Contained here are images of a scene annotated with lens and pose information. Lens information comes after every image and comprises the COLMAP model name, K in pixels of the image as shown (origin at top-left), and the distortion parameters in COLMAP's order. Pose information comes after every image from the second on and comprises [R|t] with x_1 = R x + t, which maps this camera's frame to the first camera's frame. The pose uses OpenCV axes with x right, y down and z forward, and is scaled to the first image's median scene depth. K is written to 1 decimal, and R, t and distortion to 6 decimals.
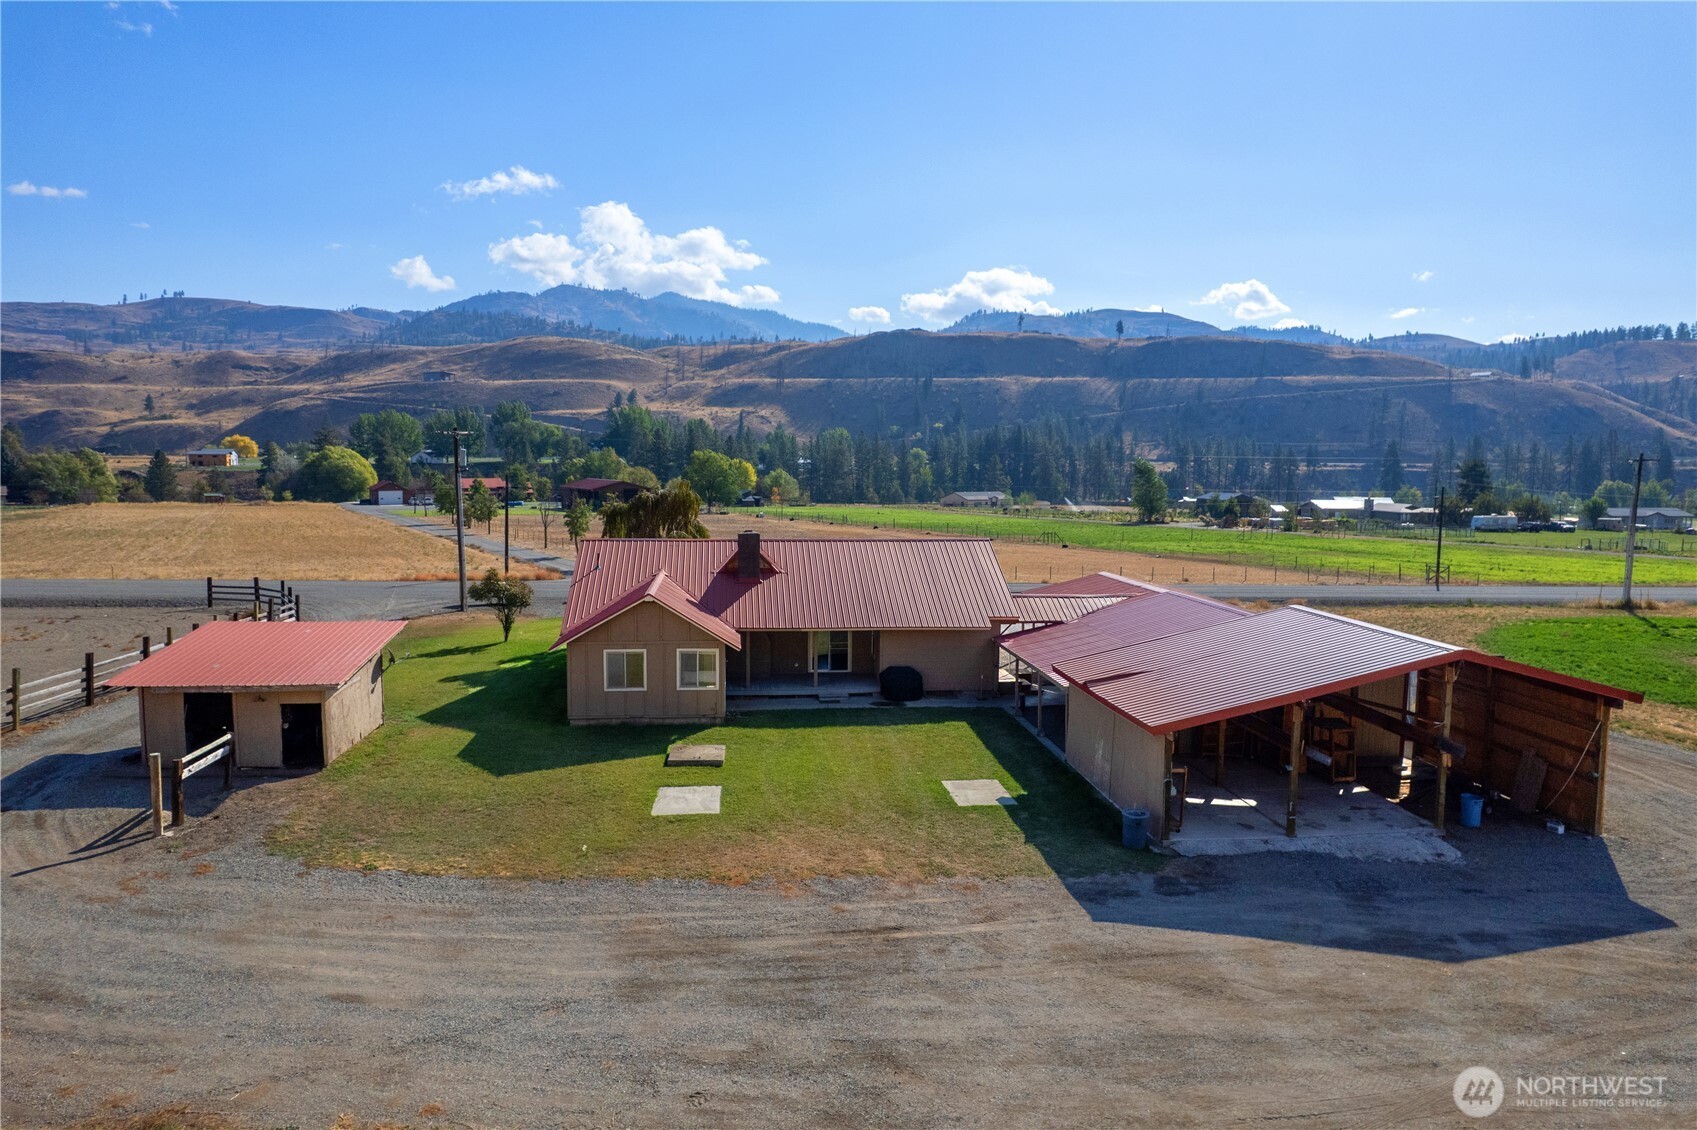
lens RADIAL K [[1085.7, 0, 845.1], [0, 1085.7, 571.5], [0, 0, 1]] dist [-0.081636, 0.074773]
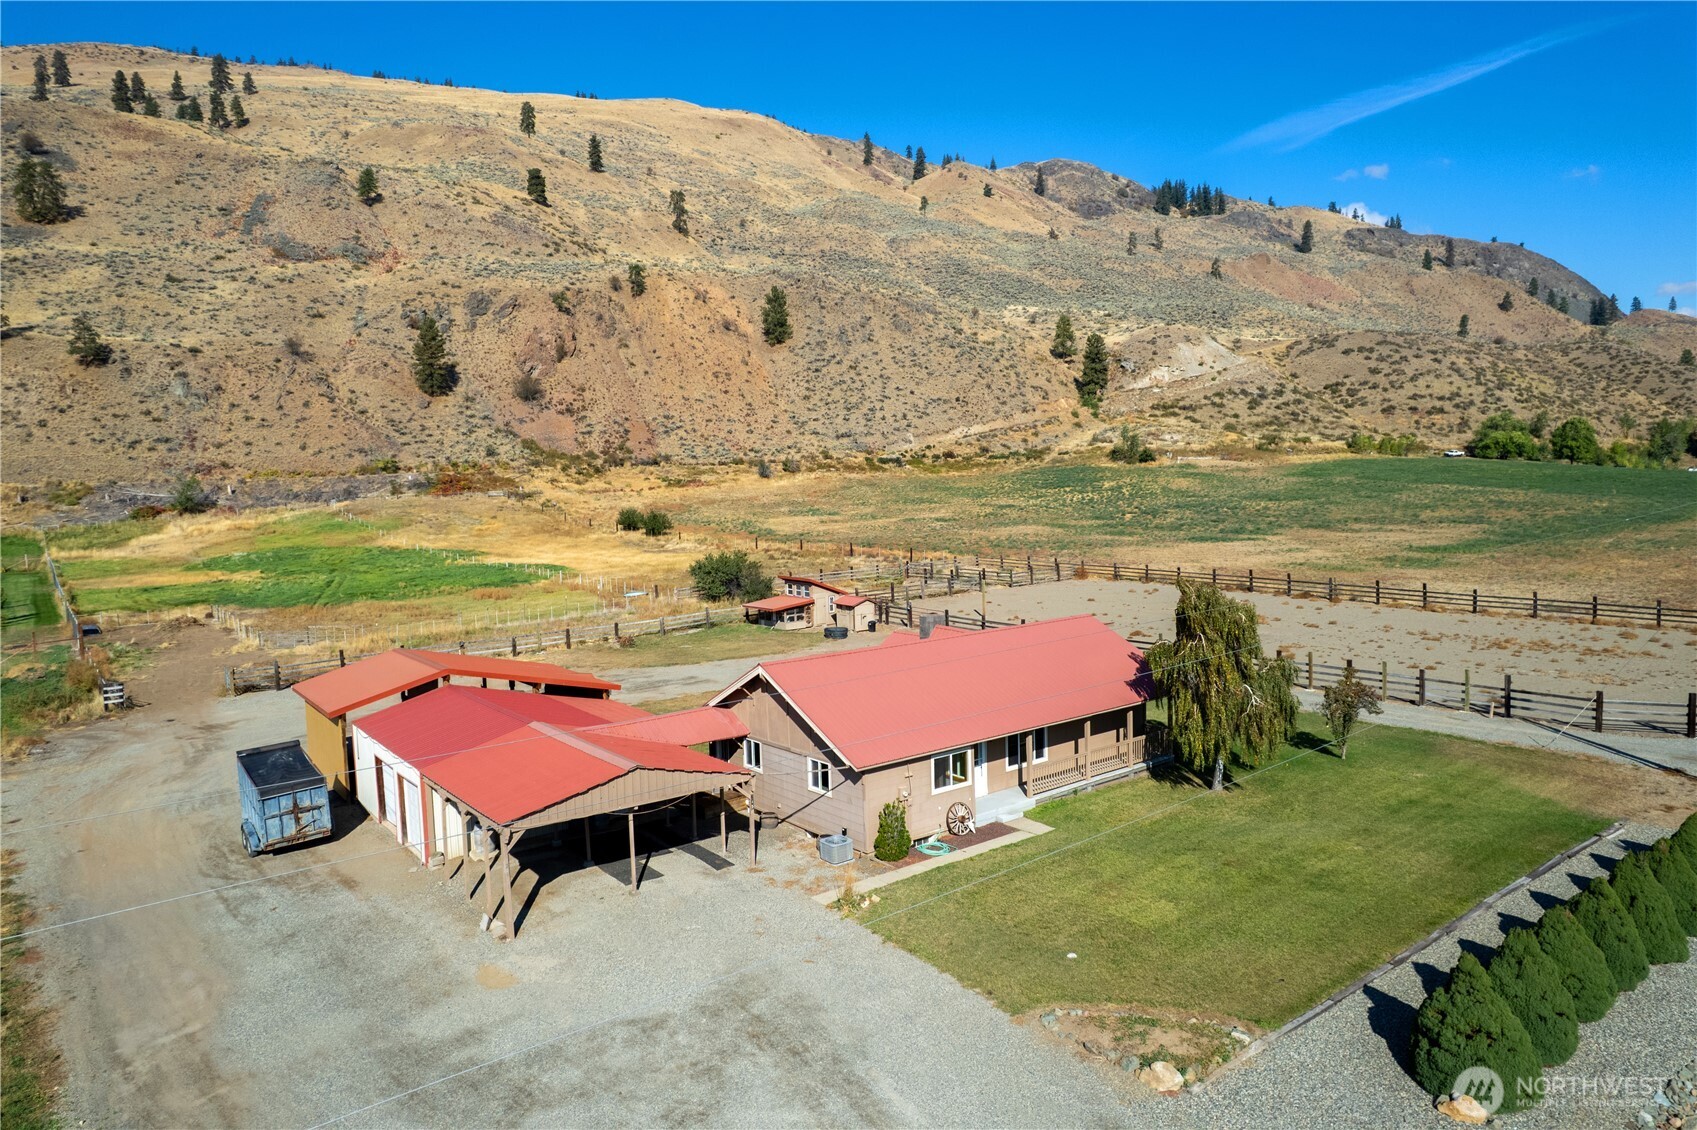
lens RADIAL K [[1085.7, 0, 843.3], [0, 1085.7, 559.4], [0, 0, 1]] dist [-0.081636, 0.074773]
pose [[-0.856364, 0.054968, -0.513438, 0.040744], [-0.026687, 0.988278, 0.150316, -0.019248], [0.515682, 0.142428, -0.844859, 0.144087]]
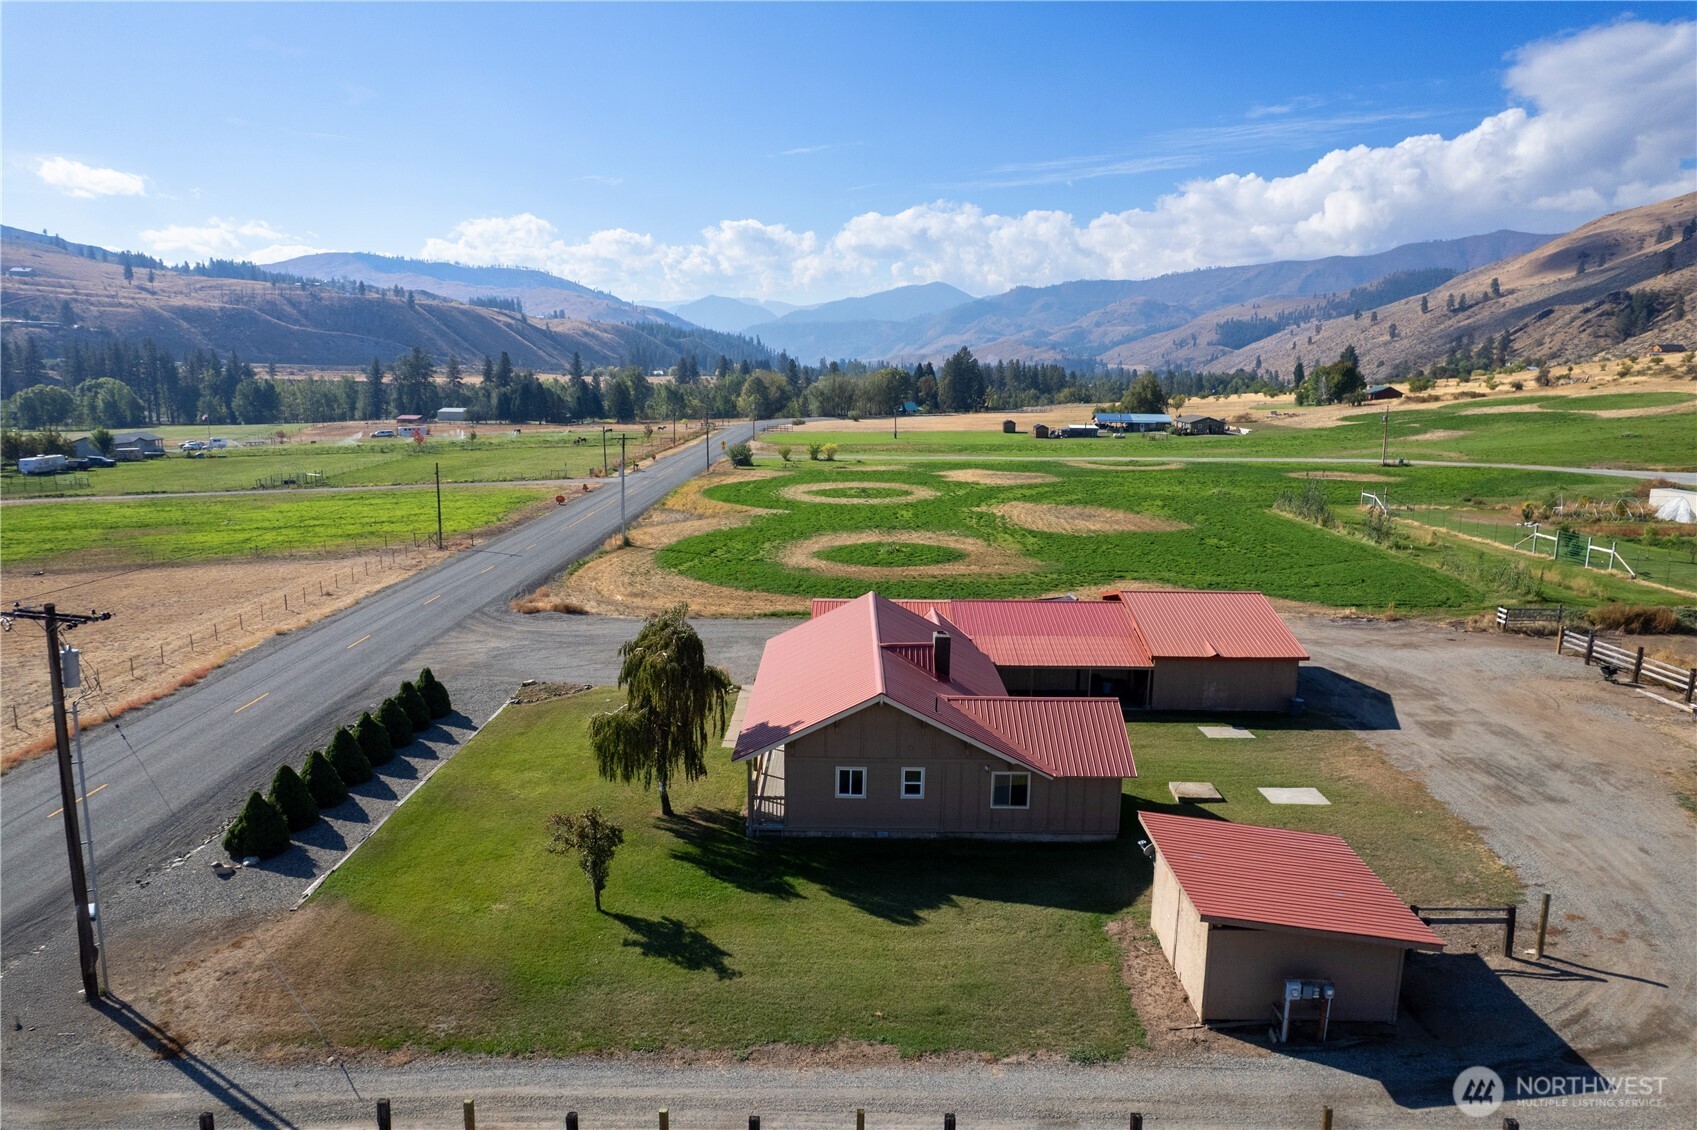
lens RADIAL K [[1085.7, 0, 843.8], [0, 1085.7, 563.8], [0, 0, 1]] dist [-0.081636, 0.074773]
pose [[0.113921, -0.185680, 0.975984, -0.086458], [0.090399, 0.980242, 0.175938, -0.023041], [-0.989369, 0.068185, 0.128455, 0.074256]]
